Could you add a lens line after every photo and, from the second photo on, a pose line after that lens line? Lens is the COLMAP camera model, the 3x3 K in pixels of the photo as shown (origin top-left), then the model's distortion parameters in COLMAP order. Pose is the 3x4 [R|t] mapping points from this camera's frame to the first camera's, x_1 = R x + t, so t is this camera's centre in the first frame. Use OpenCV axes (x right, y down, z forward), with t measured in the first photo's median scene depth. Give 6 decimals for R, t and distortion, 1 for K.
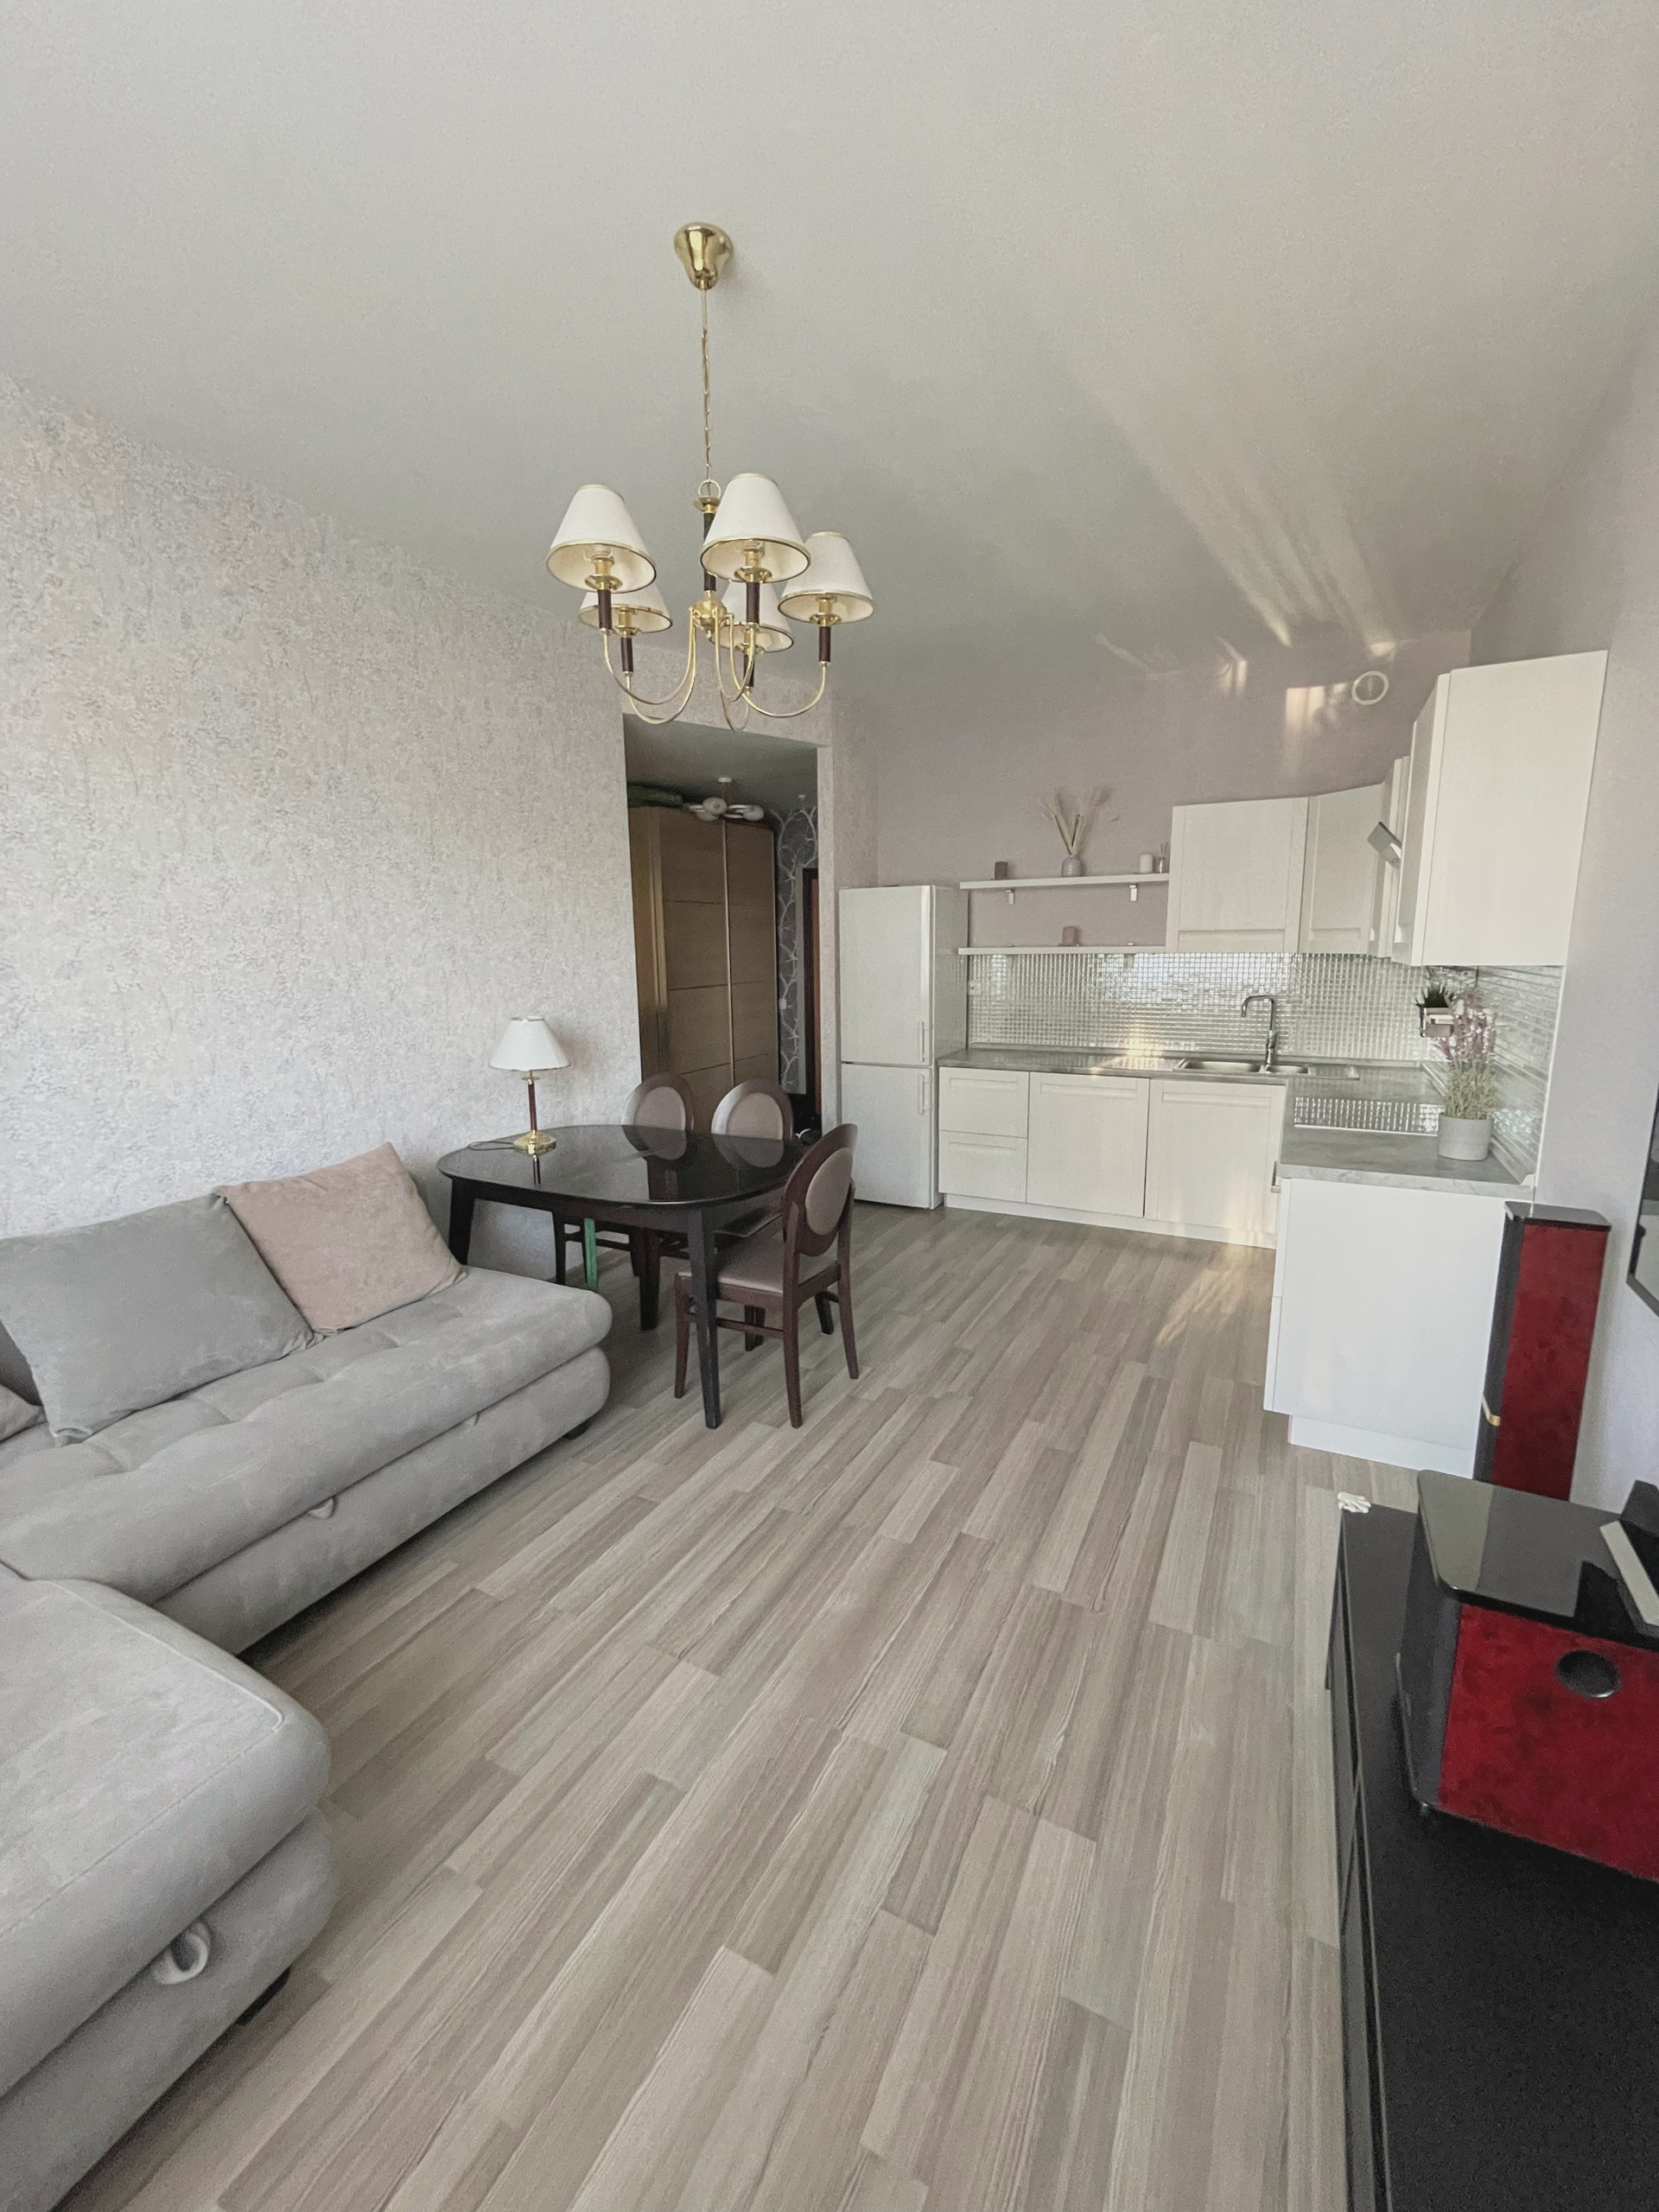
lens RADIAL K [[904.2, 0, 831.6], [0, 904.2, 1105.4], [0, 0, 1]] dist [0.001927, 0.000169]
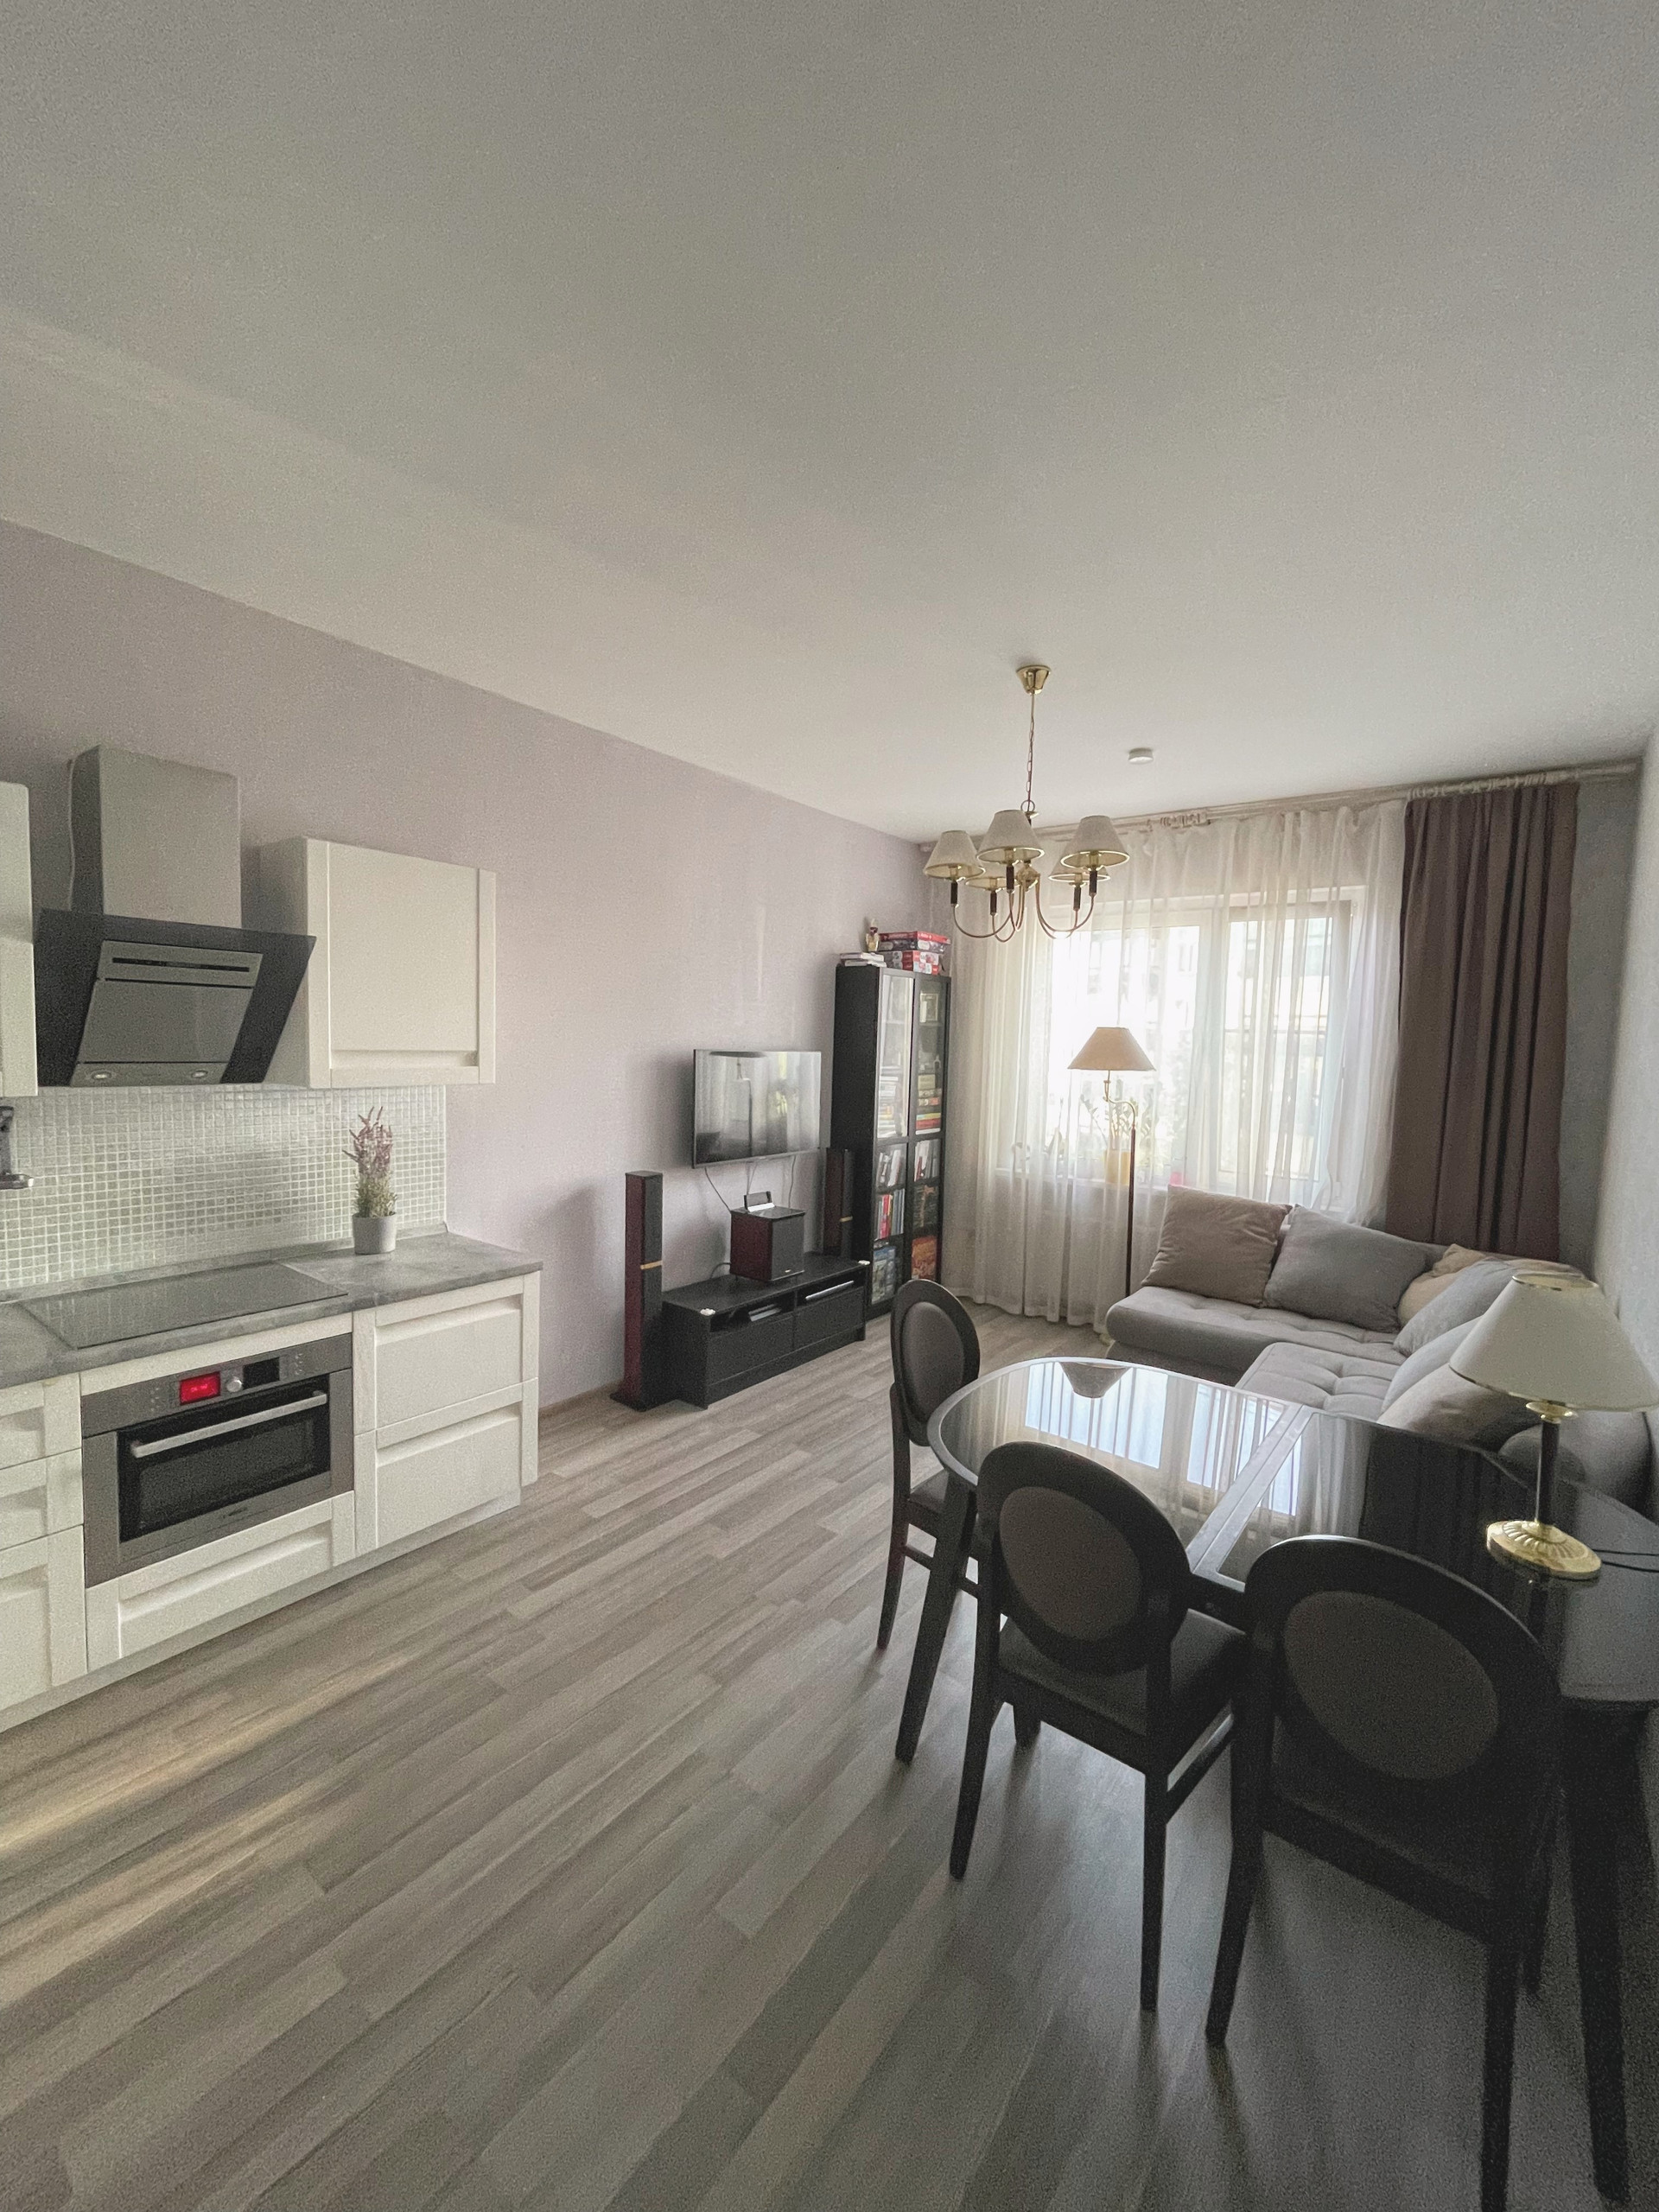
lens RADIAL K [[904.2, 0, 831.6], [0, 904.2, 1105.4], [0, 0, 1]] dist [0.001927, 0.000169]
pose [[-0.985149, -0.030117, 0.169040, -0.056055], [0.012258, 0.969649, 0.244192, -0.381736], [-0.171264, 0.242638, -0.954880, 1.885544]]
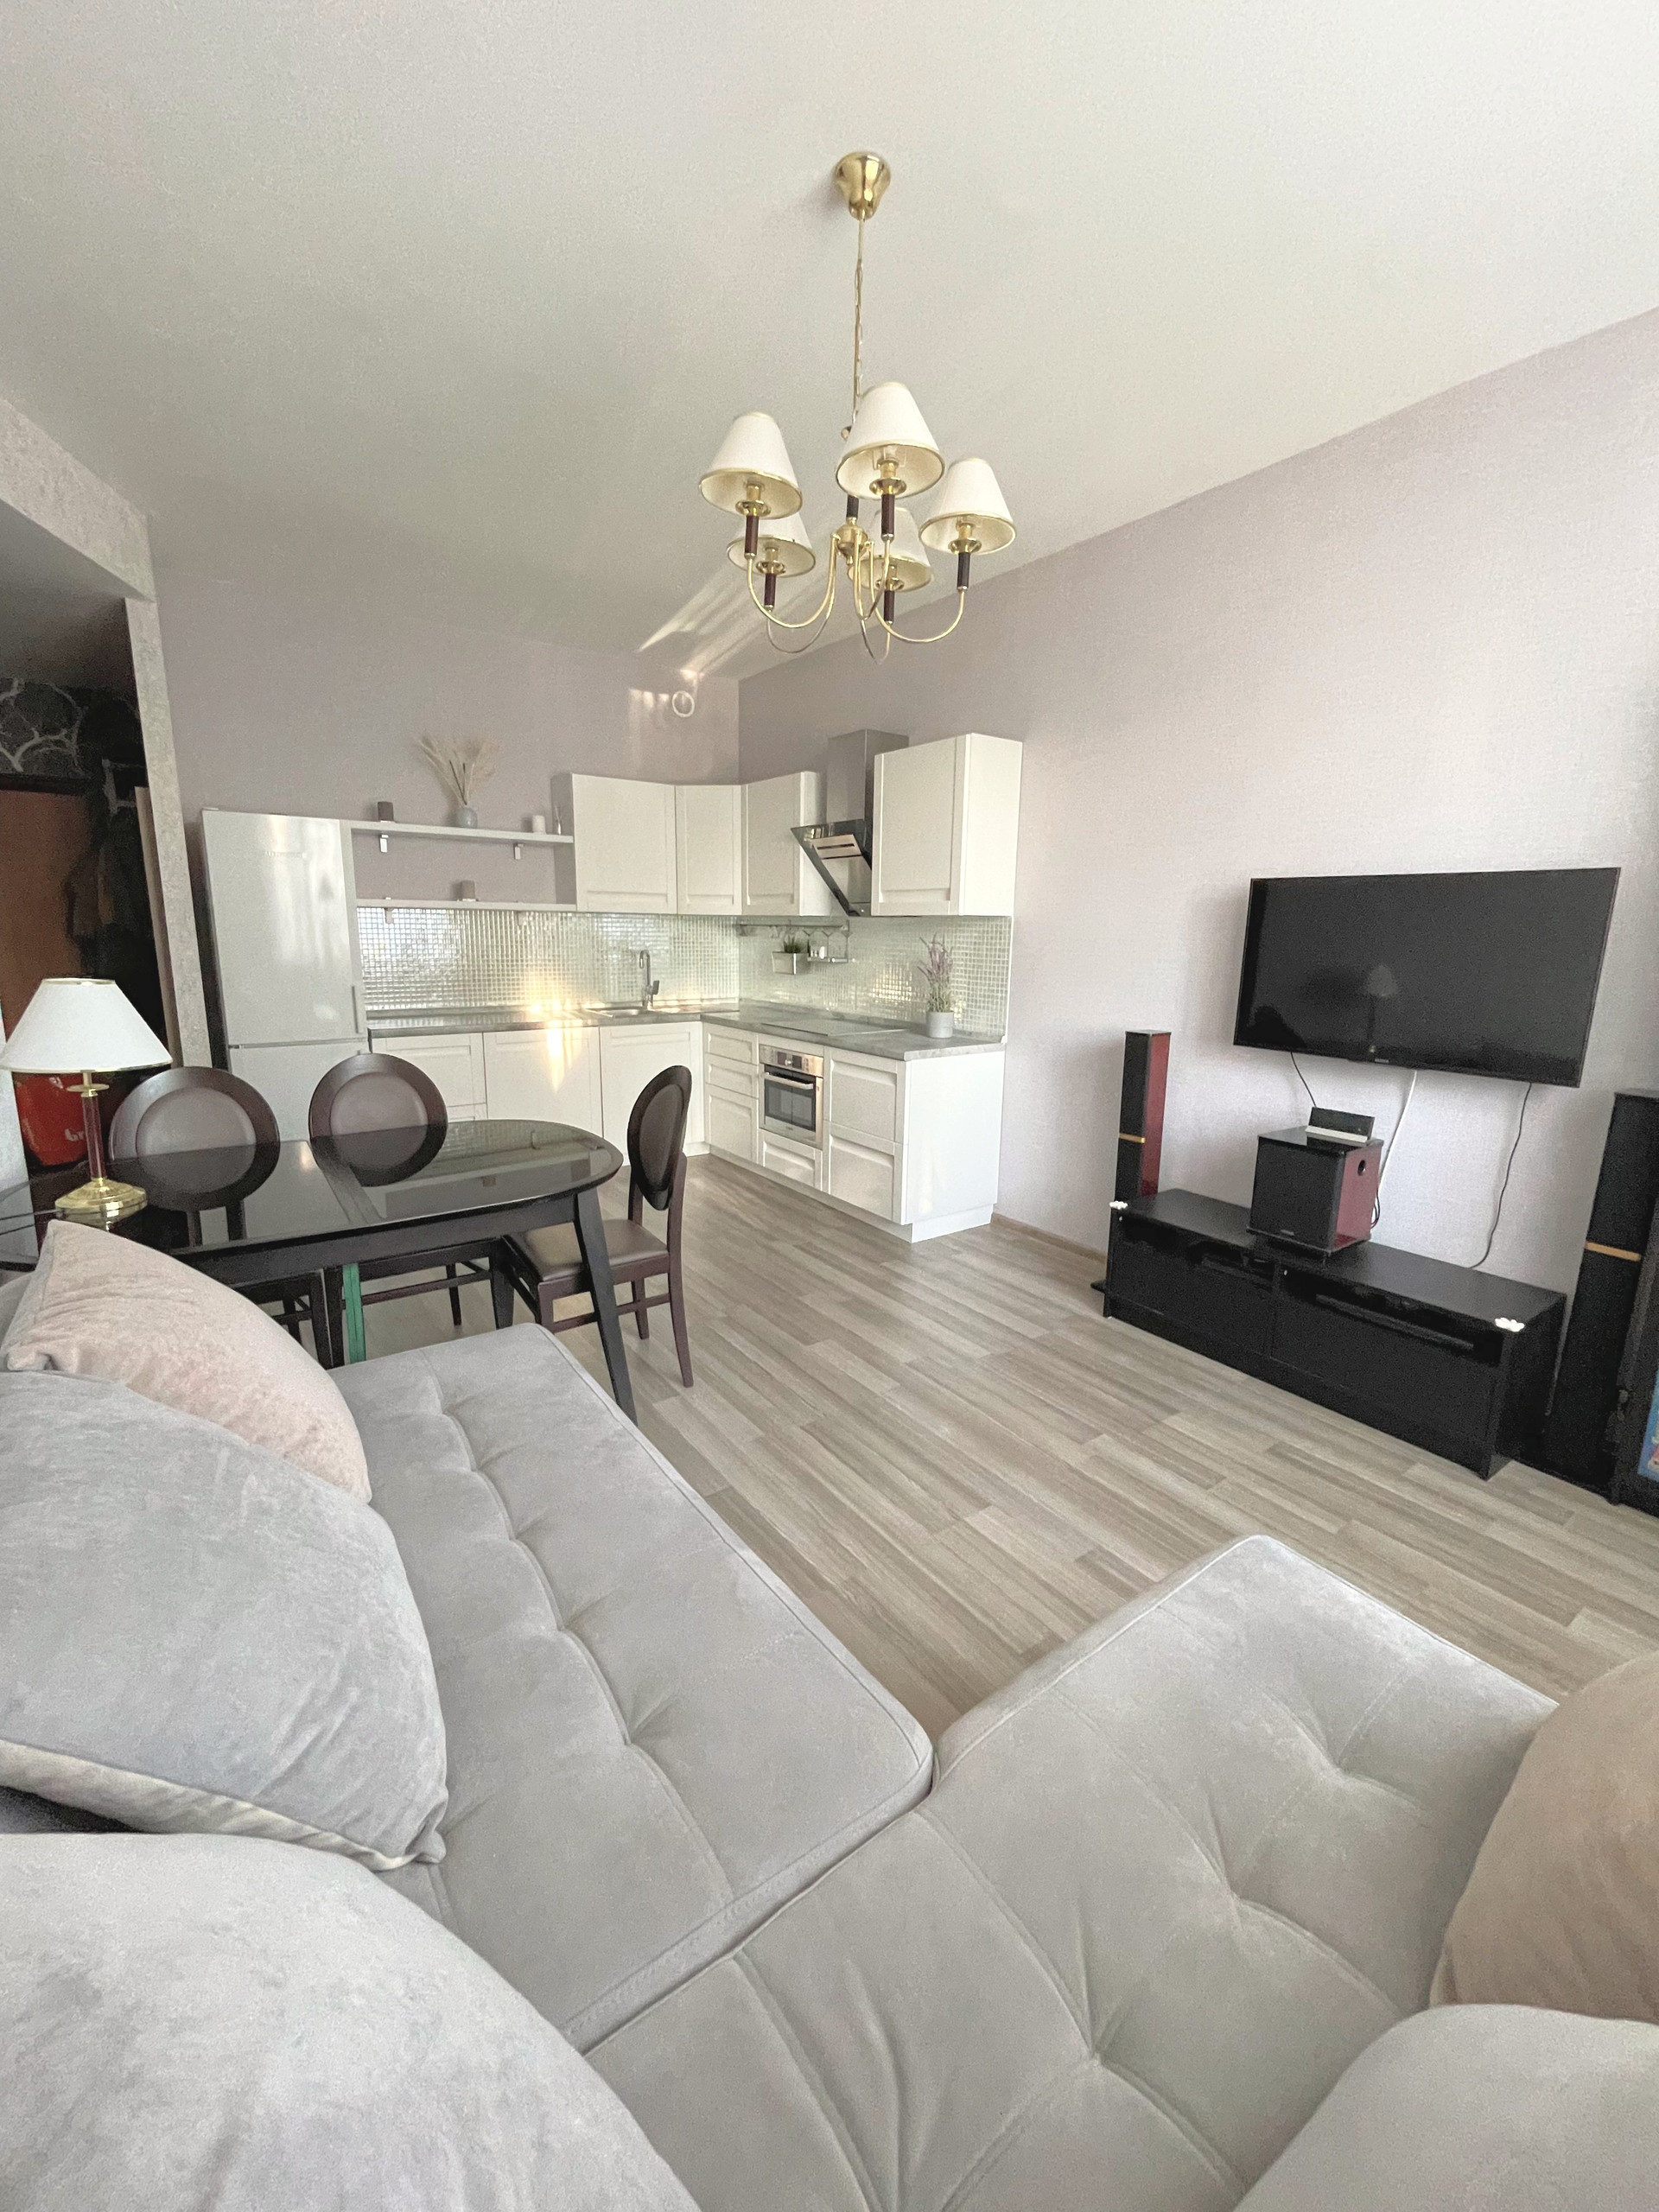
lens RADIAL K [[904.2, 0, 831.6], [0, 904.2, 1105.4], [0, 0, 1]] dist [0.001927, 0.000169]
pose [[0.444053, -0.154665, 0.882550, -0.816445], [0.127264, 0.985890, 0.108743, -0.026537], [-0.886916, 0.064029, 0.457471, 0.423921]]
